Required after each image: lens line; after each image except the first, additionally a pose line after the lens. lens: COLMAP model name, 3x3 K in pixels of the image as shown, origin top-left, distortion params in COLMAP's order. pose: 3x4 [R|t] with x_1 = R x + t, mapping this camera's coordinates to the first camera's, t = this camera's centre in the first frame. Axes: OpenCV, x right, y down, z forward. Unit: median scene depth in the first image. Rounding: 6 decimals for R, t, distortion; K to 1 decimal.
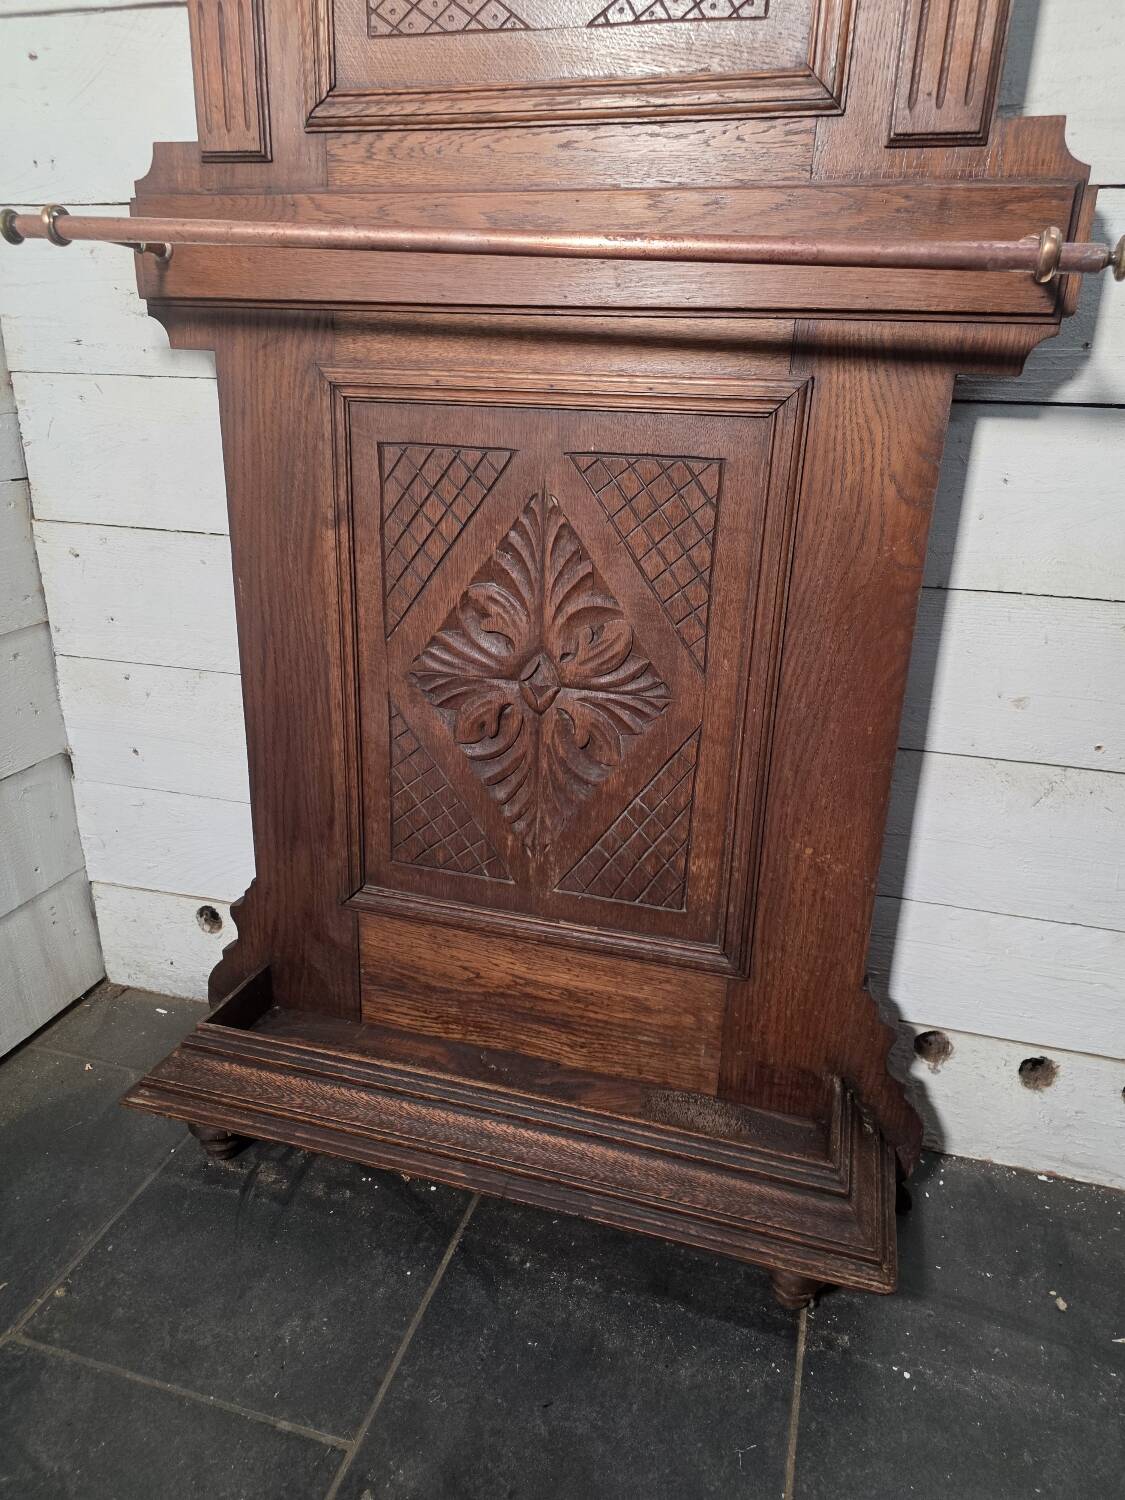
lens RADIAL K [[1007.2, 0, 565.2], [0, 1007.2, 751.9], [0, 0, 1]] dist [0.061206, -0.053469]
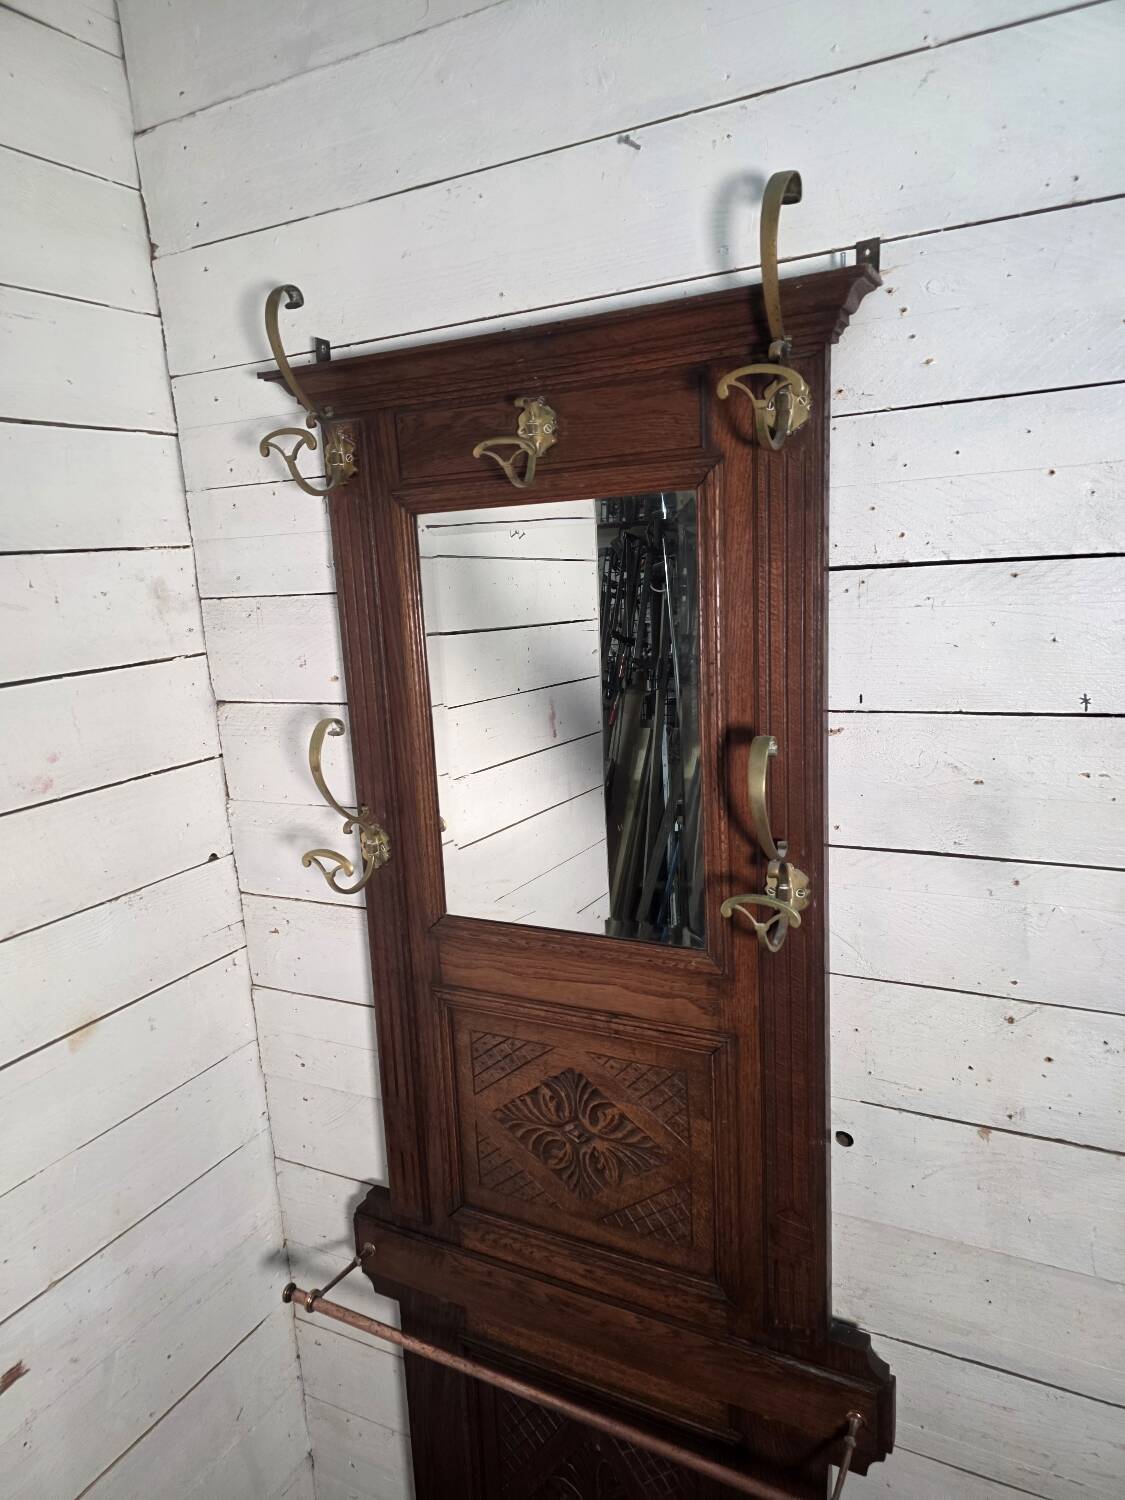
lens RADIAL K [[1007.2, 0, 563.3], [0, 1007.2, 754.4], [0, 0, 1]] dist [0.061206, -0.053469]
pose [[0.975236, -0.043565, -0.216835, 0.310063], [0.010091, 0.988152, -0.153149, -1.010074], [0.220938, 0.147168, 0.964120, -0.658466]]
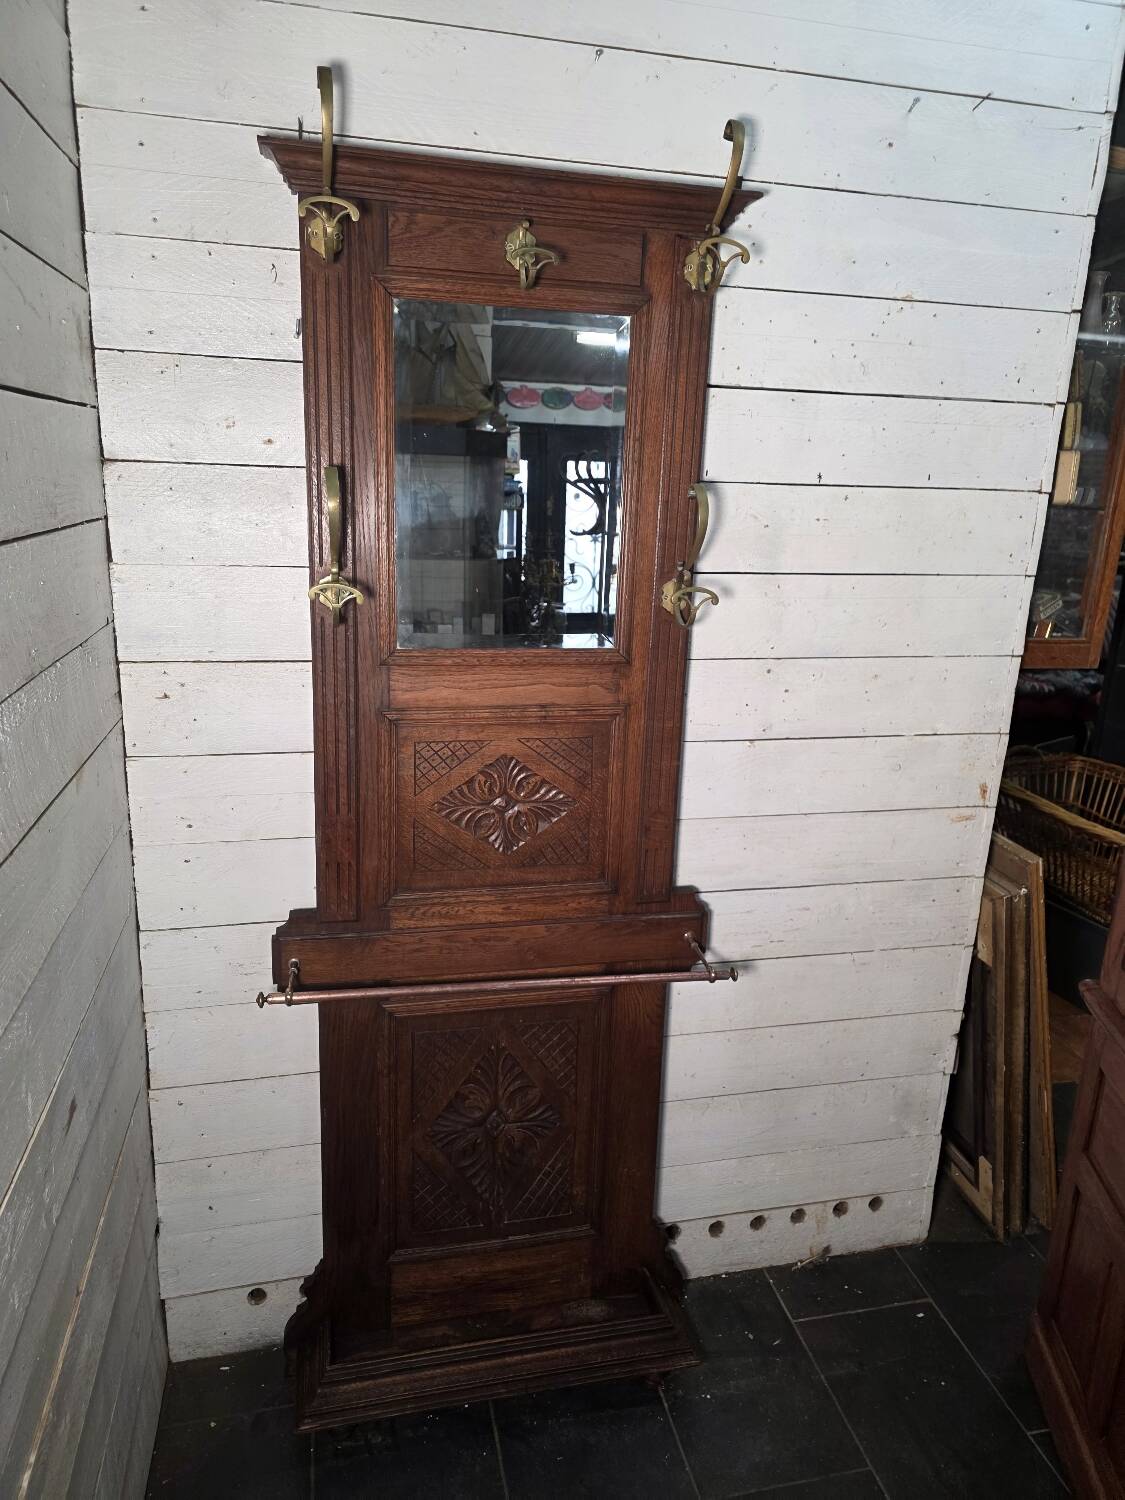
lens RADIAL K [[1007.2, 0, 560.3], [0, 1007.2, 748.3], [0, 0, 1]] dist [0.061206, -0.053469]
pose [[0.873199, -0.121726, 0.471918, -0.785250], [0.157443, 0.986843, -0.036775, -0.722145], [-0.461232, 0.106412, 0.880875, -0.930390]]
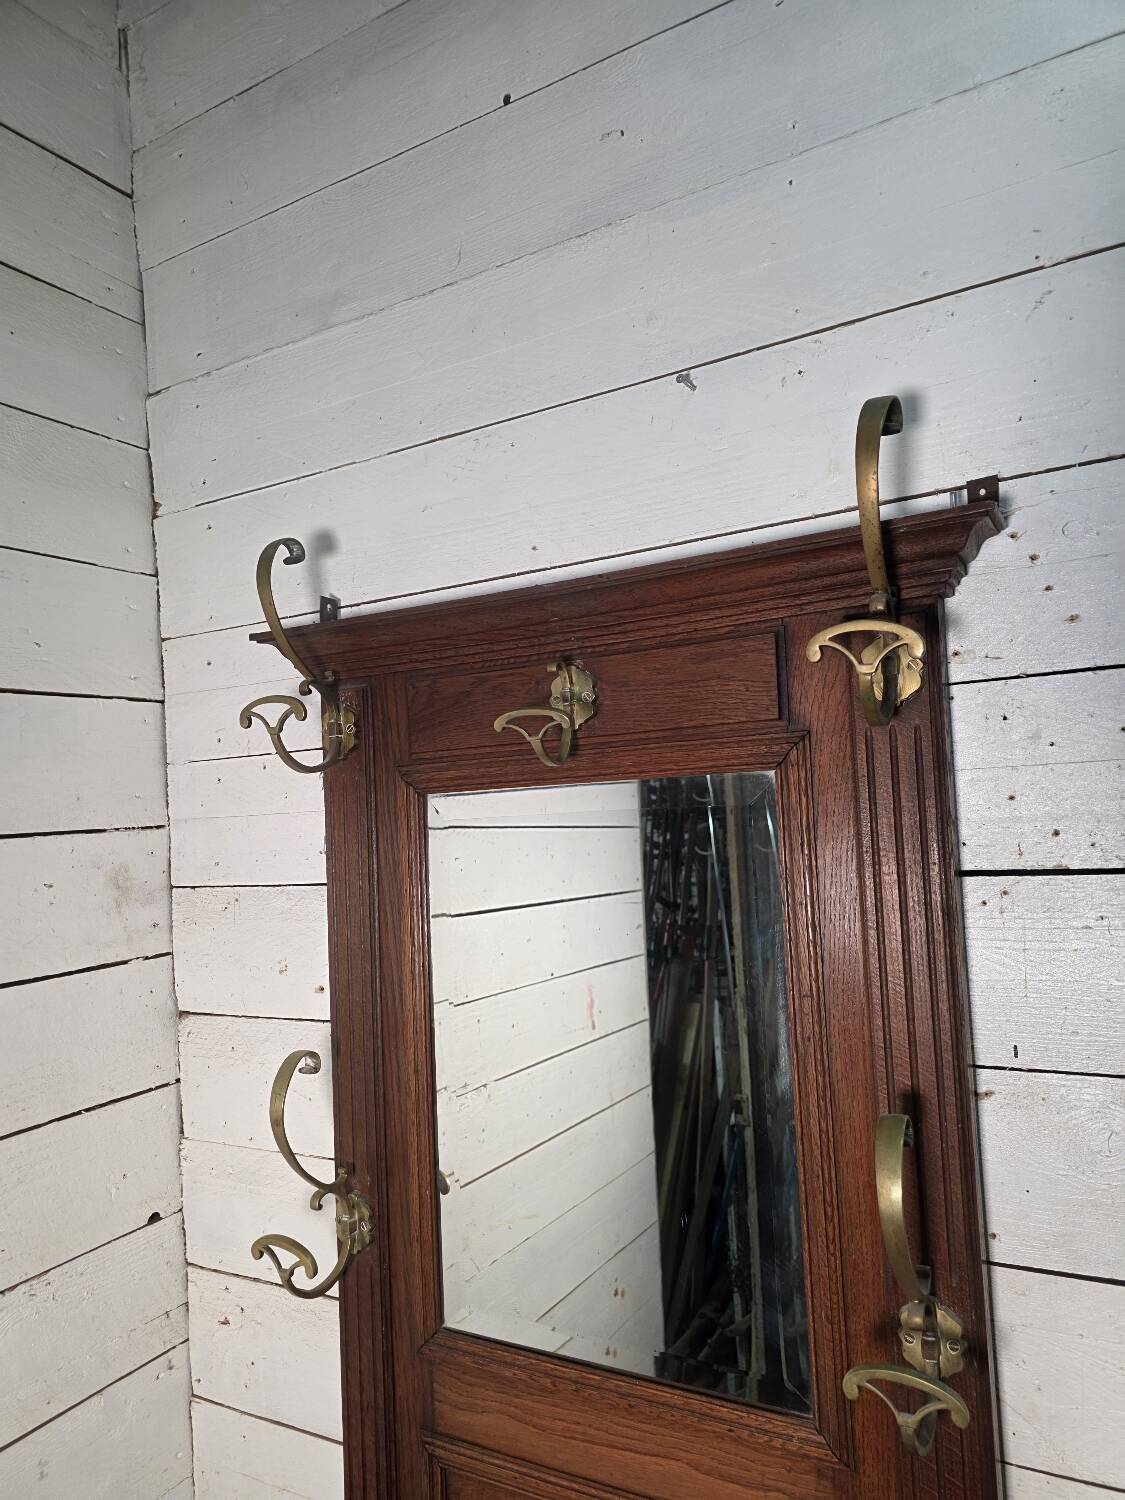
lens RADIAL K [[1017.1, 0, 571.4], [0, 1017.1, 767.3], [0, 0, 1]] dist [0.061128, -0.039088]
pose [[0.968815, -0.089405, -0.231093, 0.254794], [-0.004382, 0.926308, -0.376740, -1.142924], [0.247746, 0.366005, 0.897030, -0.419802]]
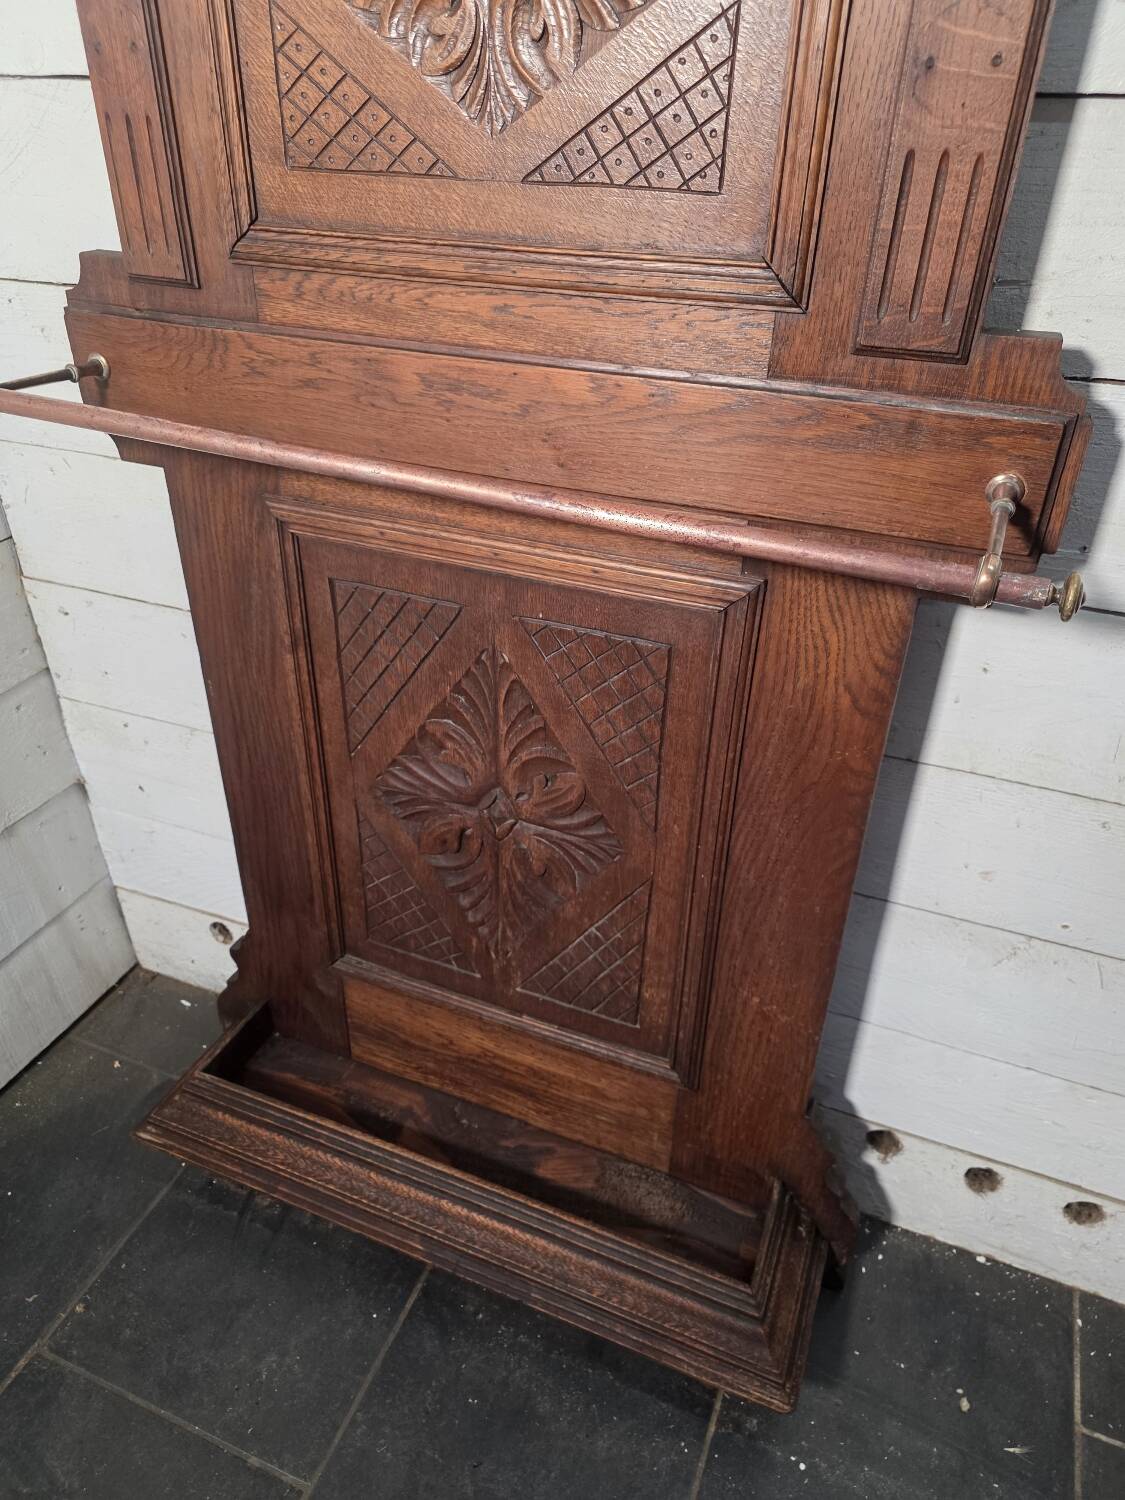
lens RADIAL K [[1007.2, 0, 566.8], [0, 1007.2, 749.4], [0, 0, 1]] dist [0.061206, -0.053469]
pose [[0.994675, 0.046849, -0.091802, 0.132819], [-0.026413, 0.976840, 0.212333, -0.348459], [0.099623, -0.208778, 0.972876, 0.052413]]
